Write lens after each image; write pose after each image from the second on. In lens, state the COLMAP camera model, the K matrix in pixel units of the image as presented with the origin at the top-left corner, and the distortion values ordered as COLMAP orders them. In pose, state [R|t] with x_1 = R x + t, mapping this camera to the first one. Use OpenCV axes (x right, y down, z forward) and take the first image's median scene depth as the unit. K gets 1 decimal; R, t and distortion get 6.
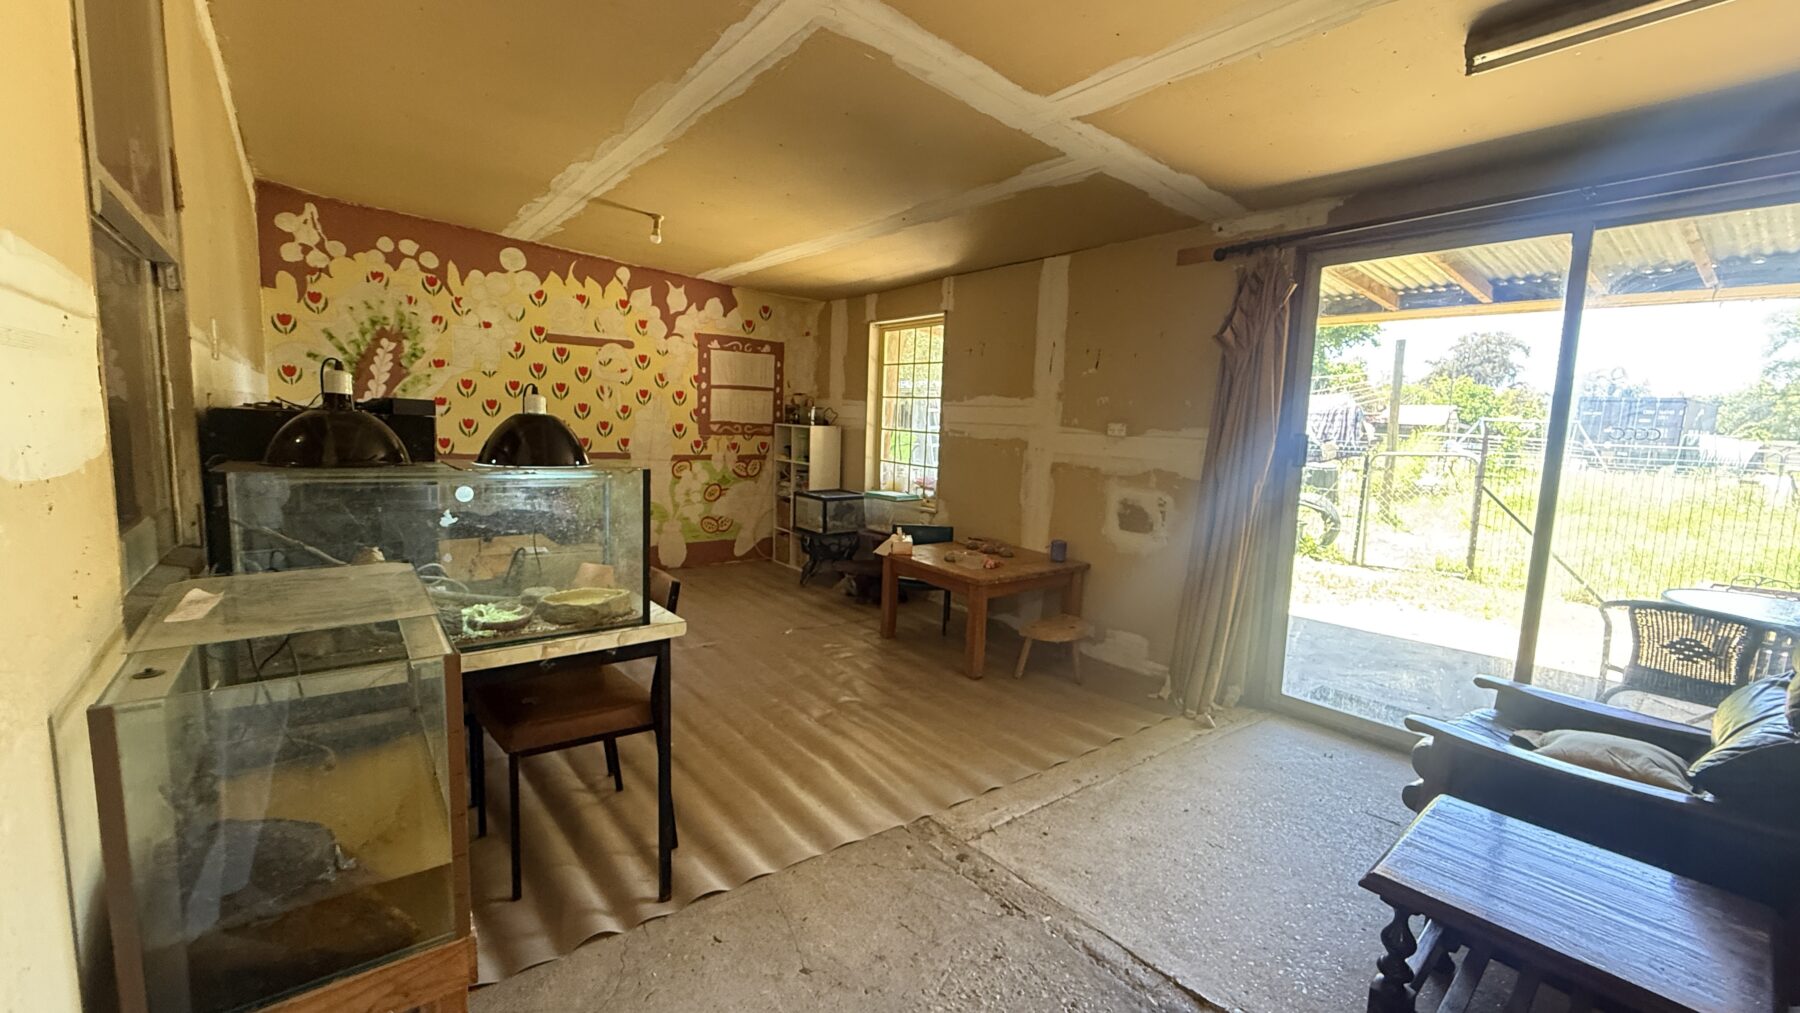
lens RADIAL K [[720.0, 0, 892.5], [0, 720.0, 505.2], [0, 0, 1]] dist [-0.000319, 0.000626]
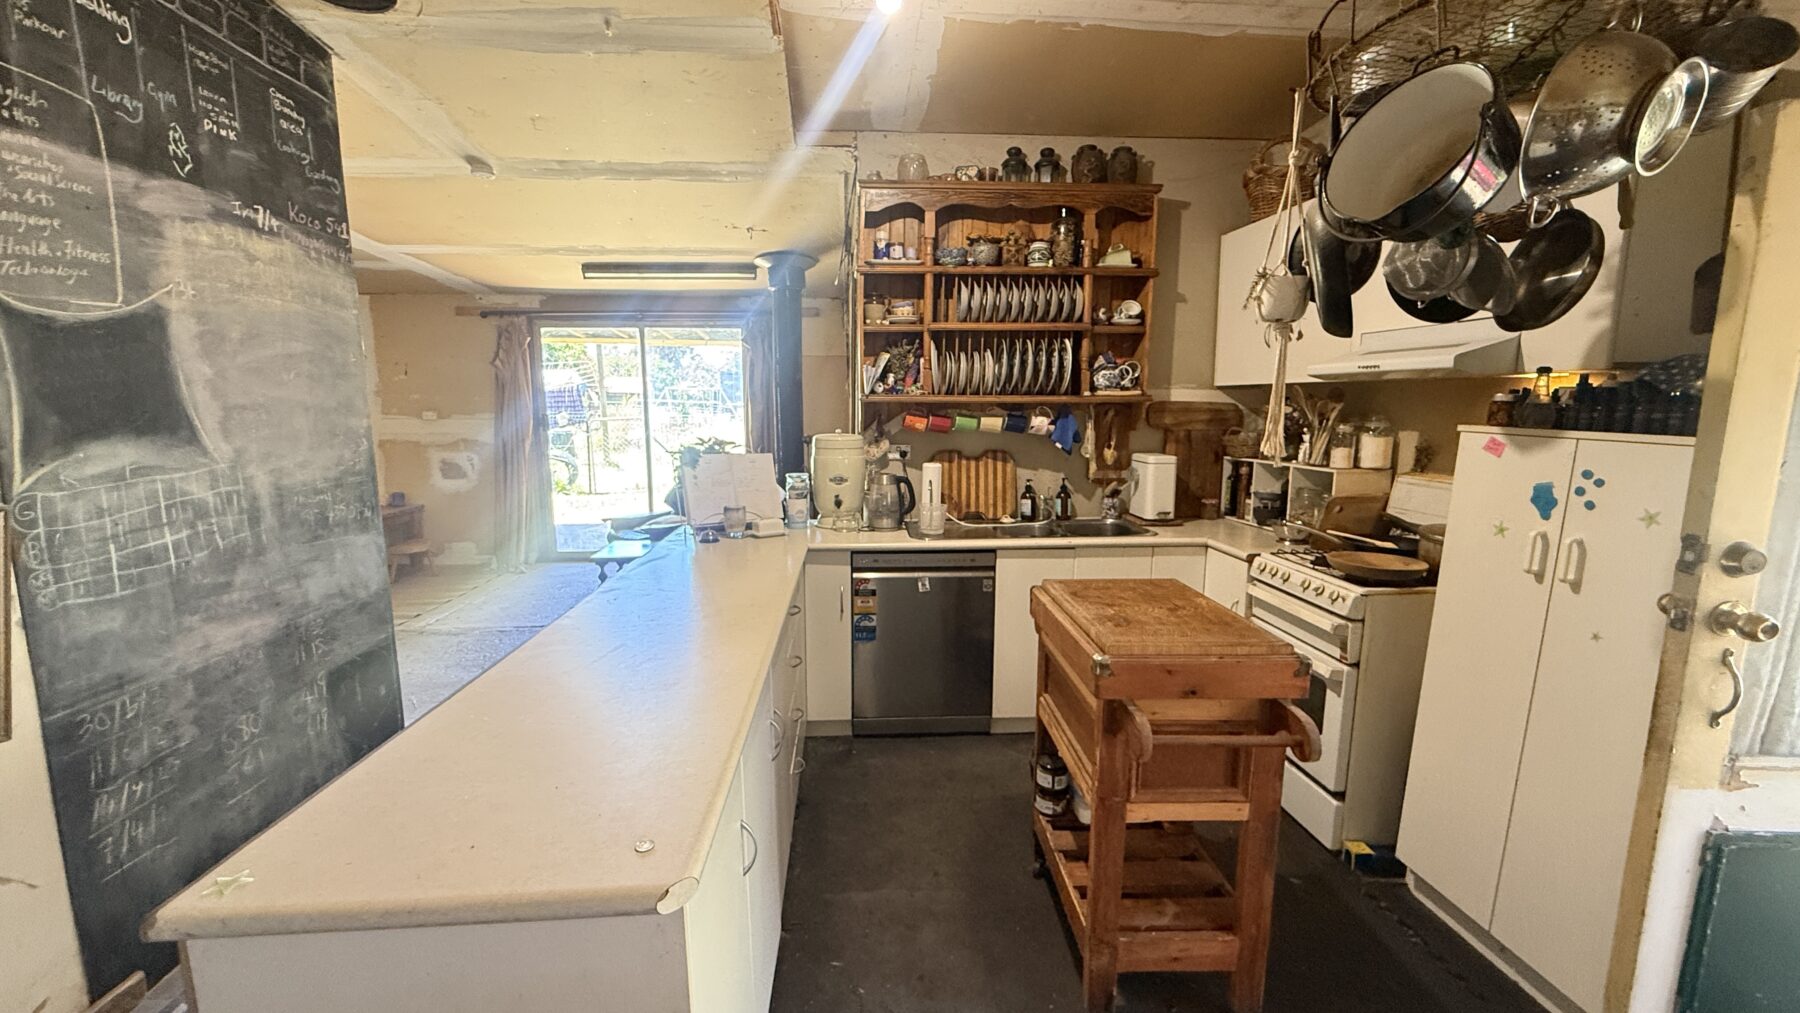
lens RADIAL K [[720.0, 0, 900.3], [0, 720.0, 504.2], [0, 0, 1]] dist [-0.000319, 0.000626]
pose [[0.560204, -0.149687, 0.814718, -0.342810], [0.113834, 0.988118, 0.103272, 0.032910], [-0.820496, 0.034889, 0.570587, -0.591751]]
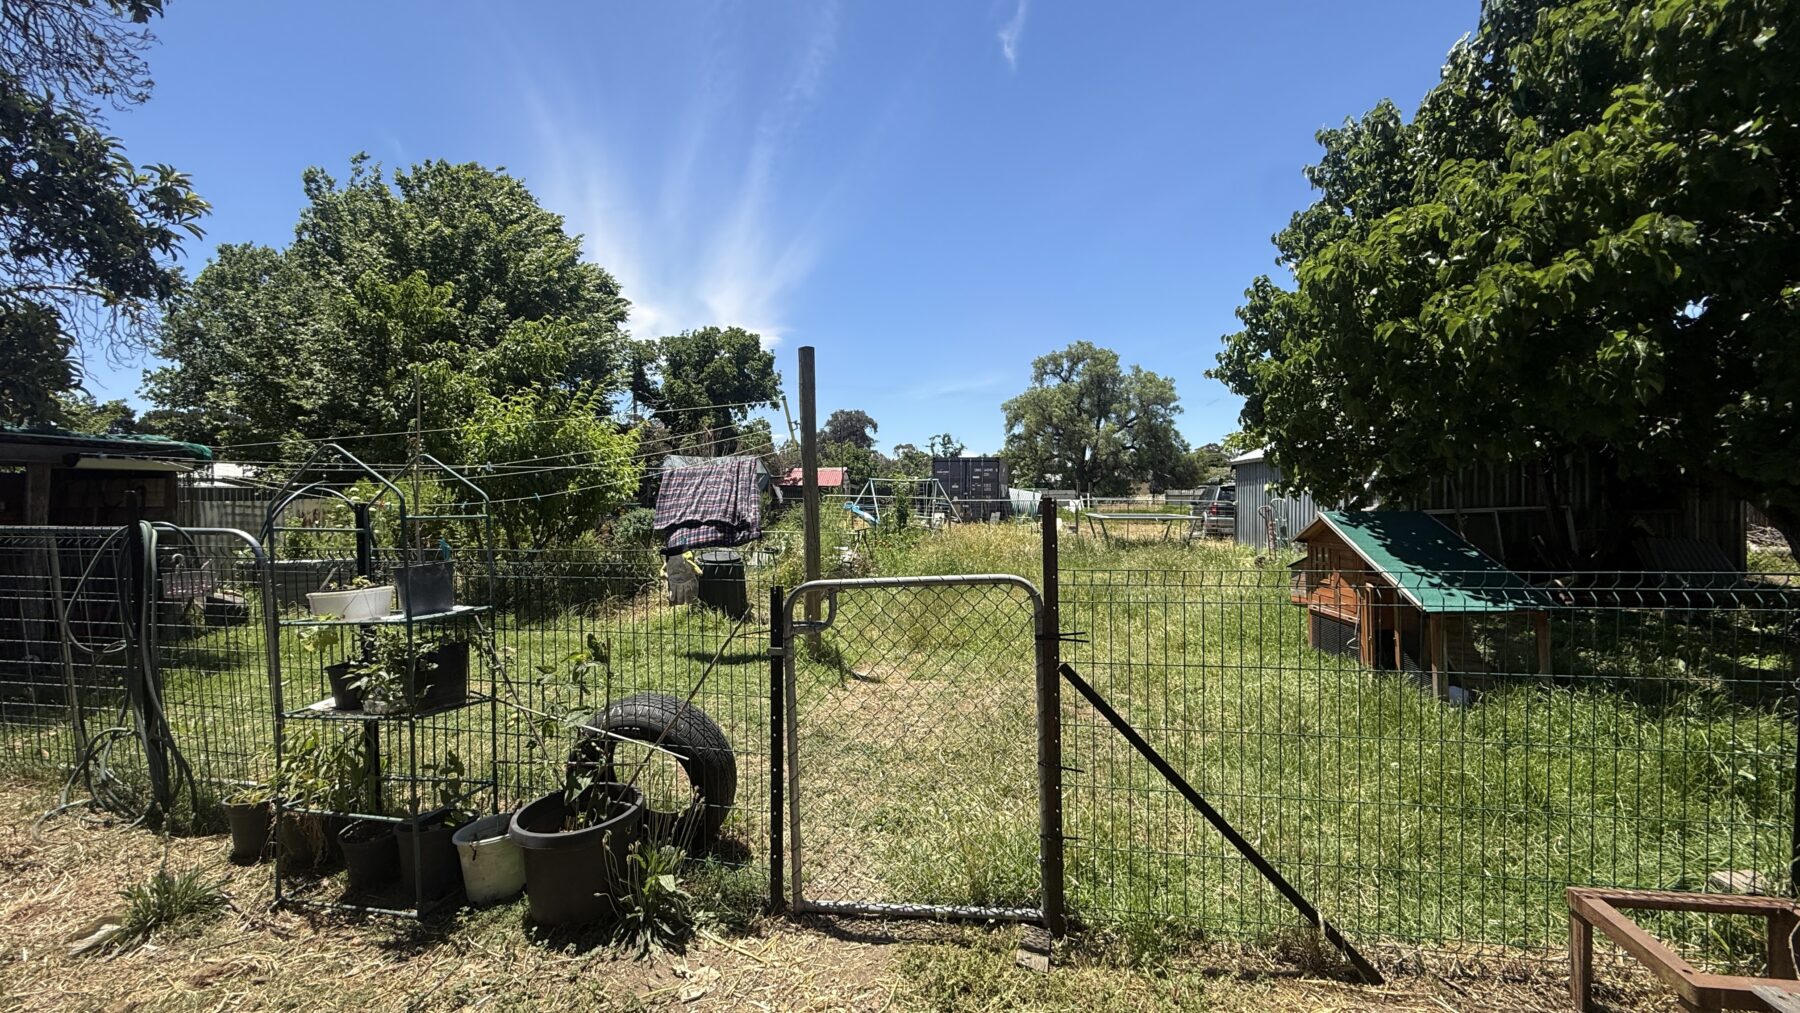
lens RADIAL K [[720.0, 0, 893.7], [0, 720.0, 506.0], [0, 0, 1]] dist [-0.000319, 0.000626]
pose [[0.737185, -0.048744, 0.673931, 0.713075], [0.111191, 0.992549, -0.049838, -0.128281], [-0.666480, 0.111675, 0.737111, 1.066886]]
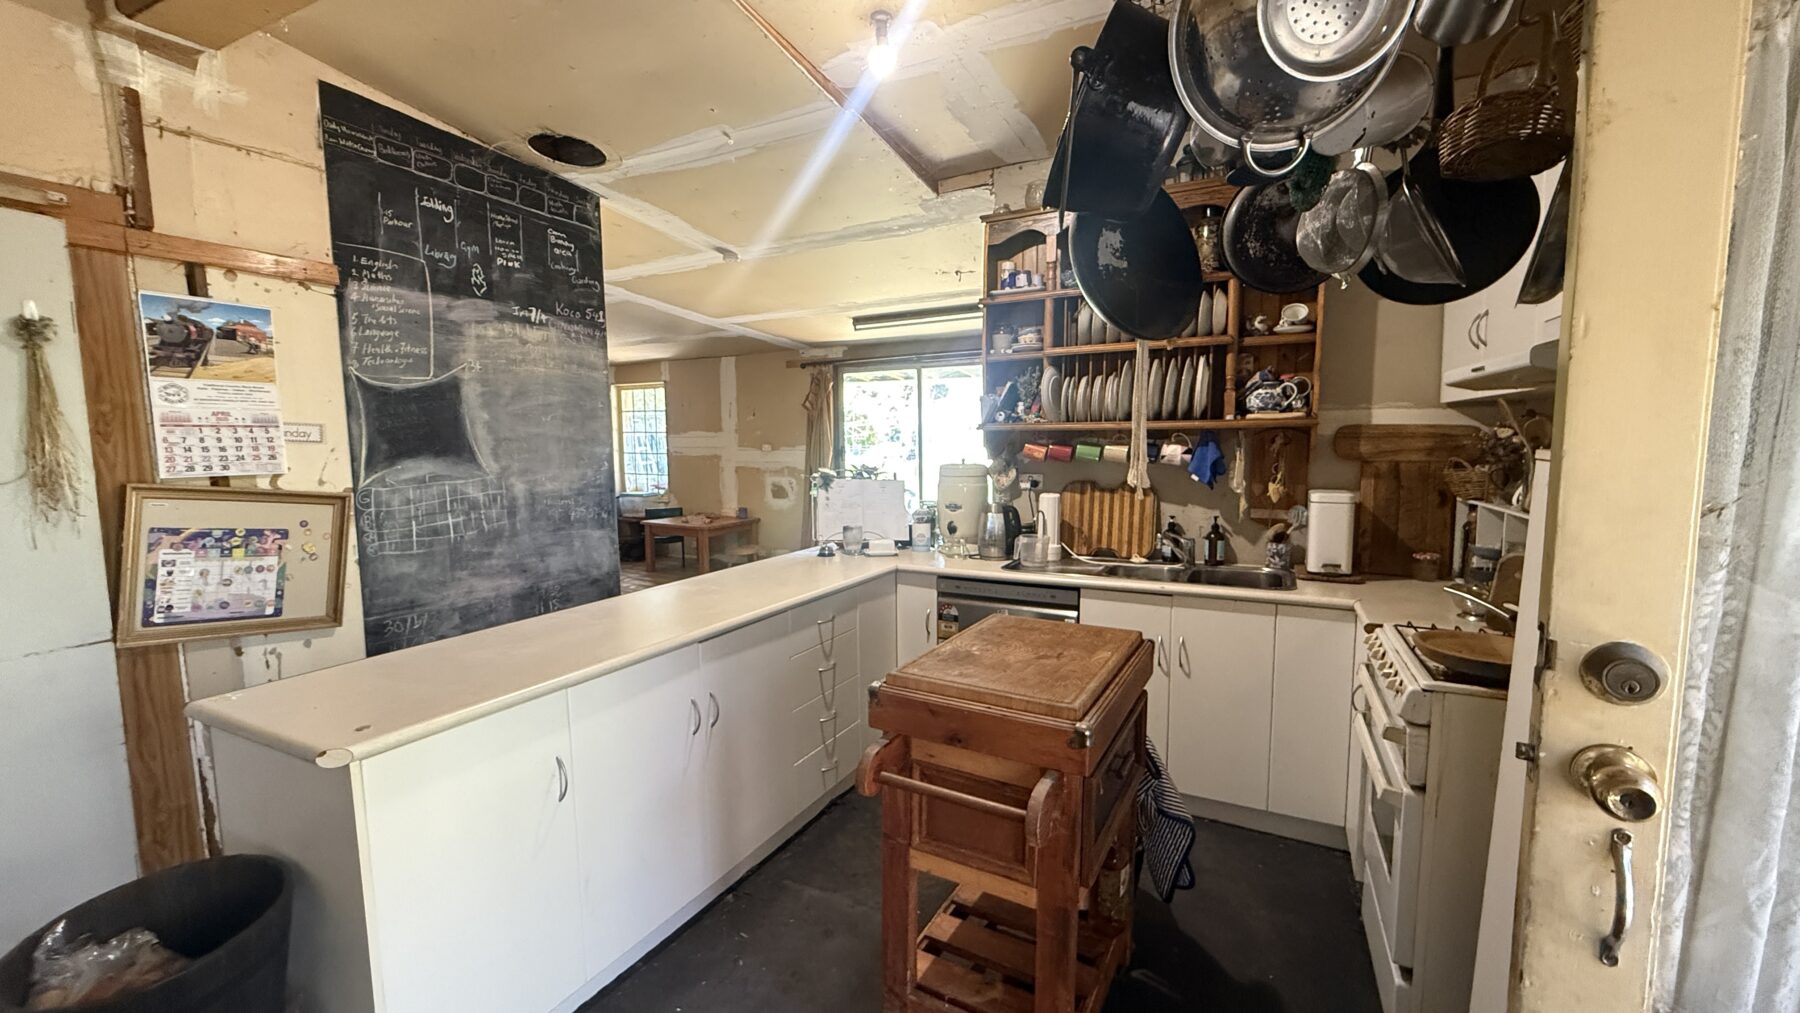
lens RADIAL K [[720.0, 0, 898.1], [0, 720.0, 504.8], [0, 0, 1]] dist [-0.000319, 0.000626]
pose [[0.907100, -0.081914, 0.412867, -0.155129], [0.089314, 0.996003, 0.001379, 0.066275], [-0.411330, 0.035624, 0.910790, -0.771838]]
